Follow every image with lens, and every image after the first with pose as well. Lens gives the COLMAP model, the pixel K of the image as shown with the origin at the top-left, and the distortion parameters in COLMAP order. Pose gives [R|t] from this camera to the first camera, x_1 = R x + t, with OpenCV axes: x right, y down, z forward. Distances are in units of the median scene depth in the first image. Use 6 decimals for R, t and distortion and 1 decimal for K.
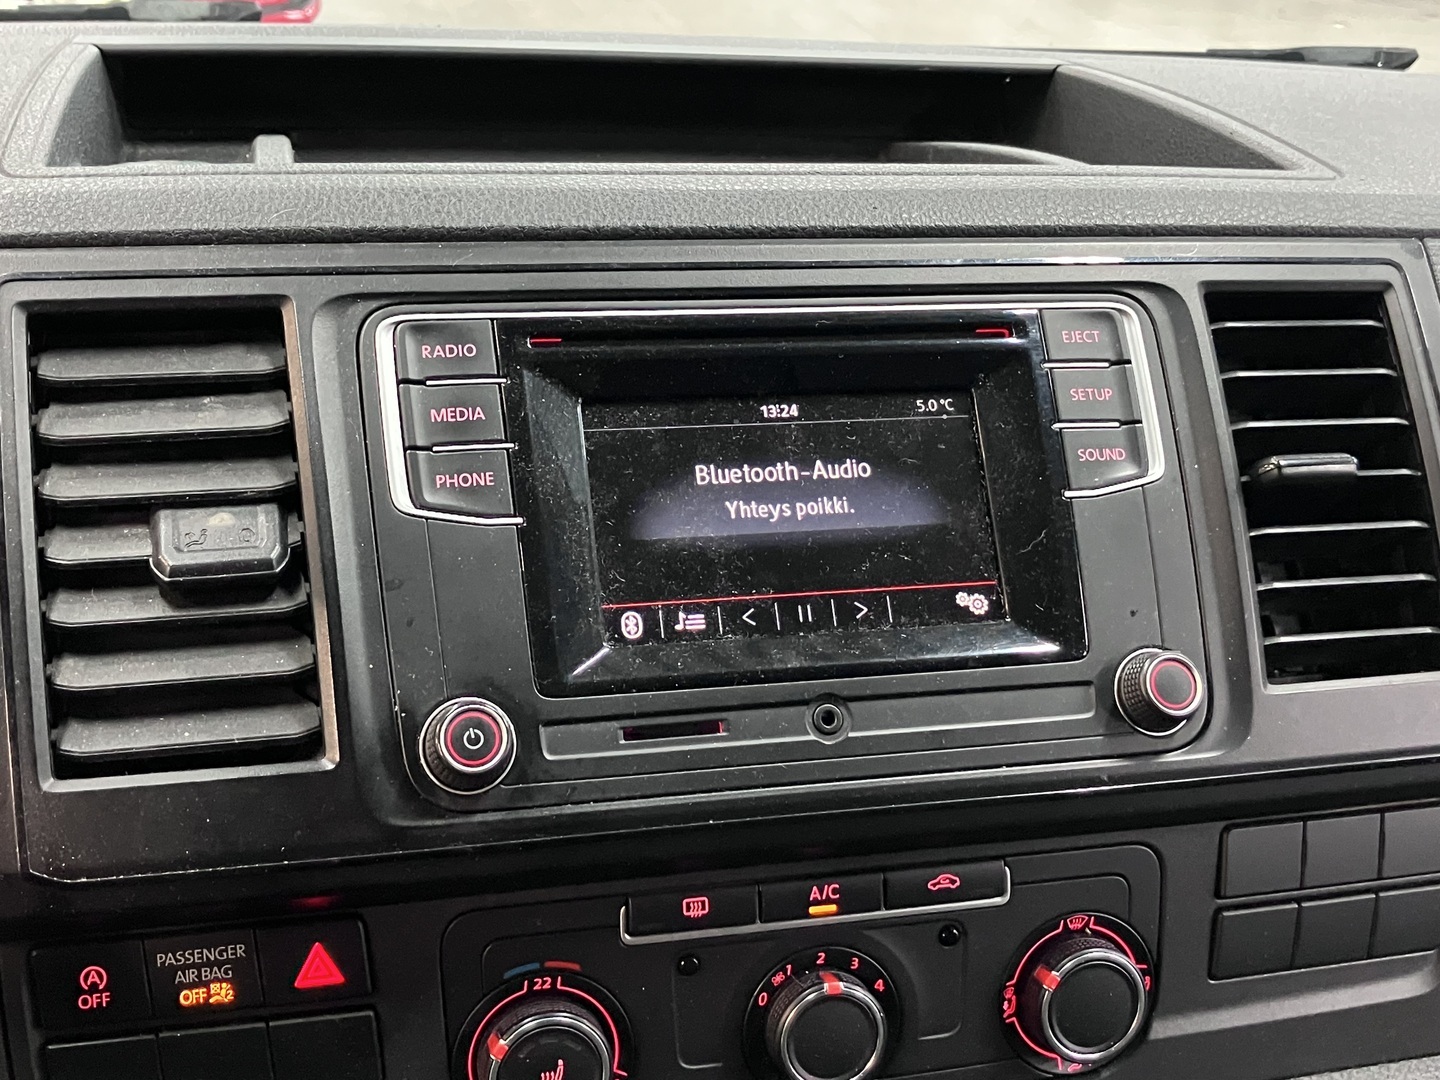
lens RADIAL K [[1767.5, 0, 724.0], [0, 1767.5, 542.1], [0, 0, 1]] dist [0.007317, 0.000000]
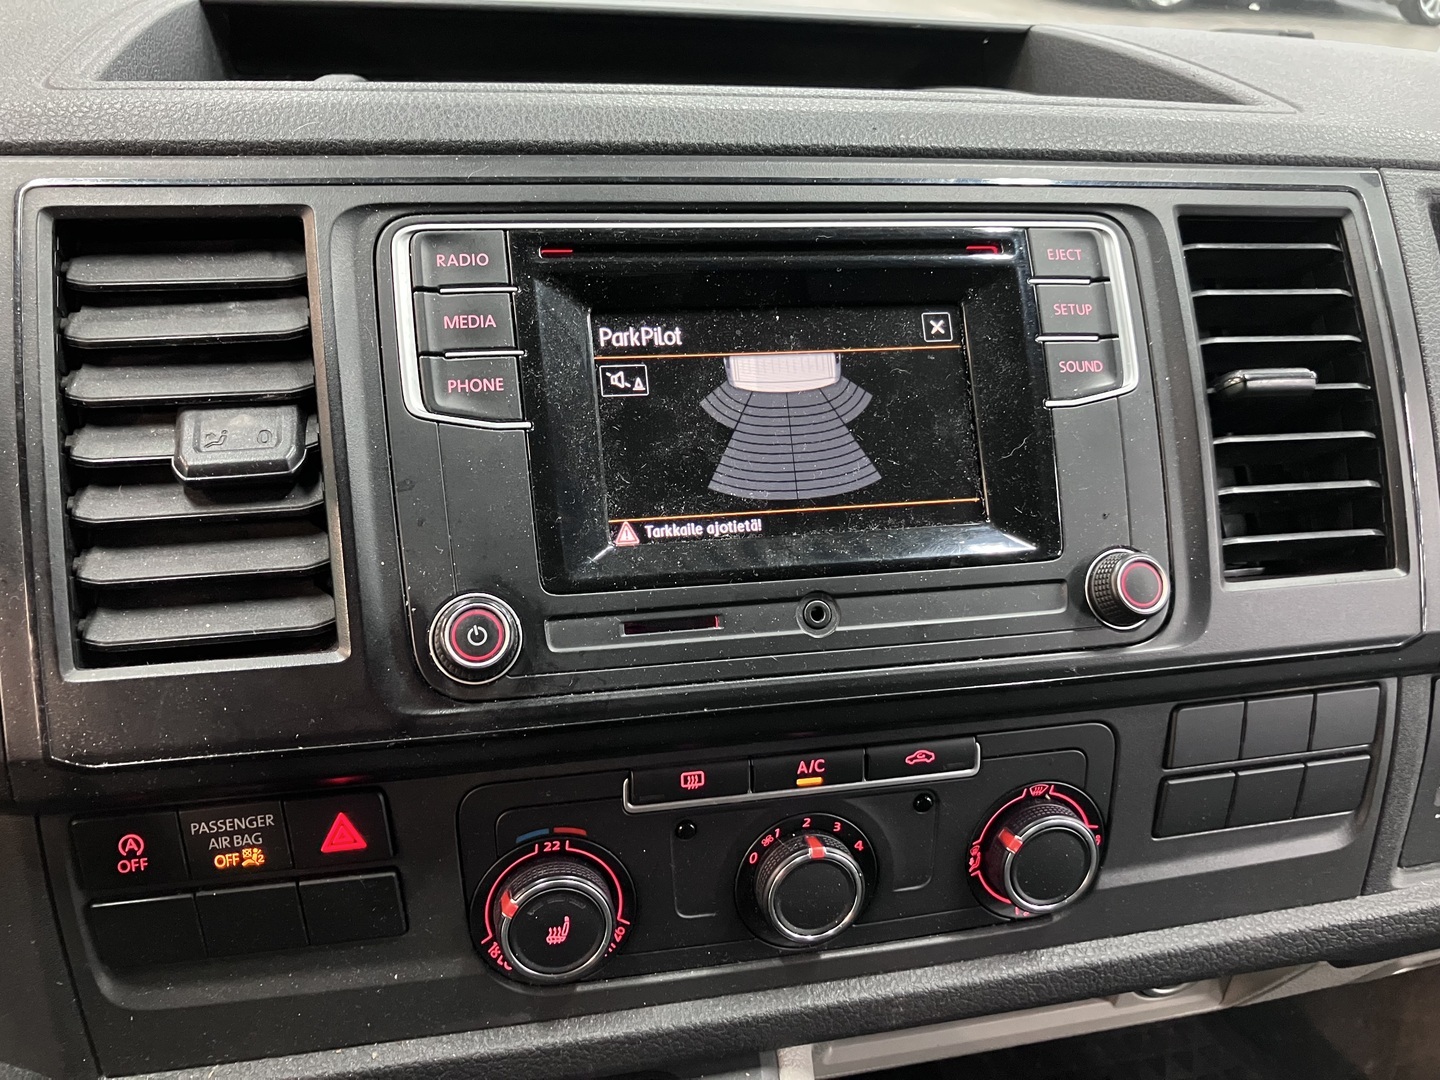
lens RADIAL K [[1179.1, 0, 708.5], [0, 1179.1, 531.6], [0, 0, 1]] dist [-0.000773, -0.009672]
pose [[0.999007, 0.018501, -0.040529, 0.020300], [-0.014233, 0.994561, 0.103177, -0.021814], [0.042217, -0.102498, 0.993837, 0.287307]]
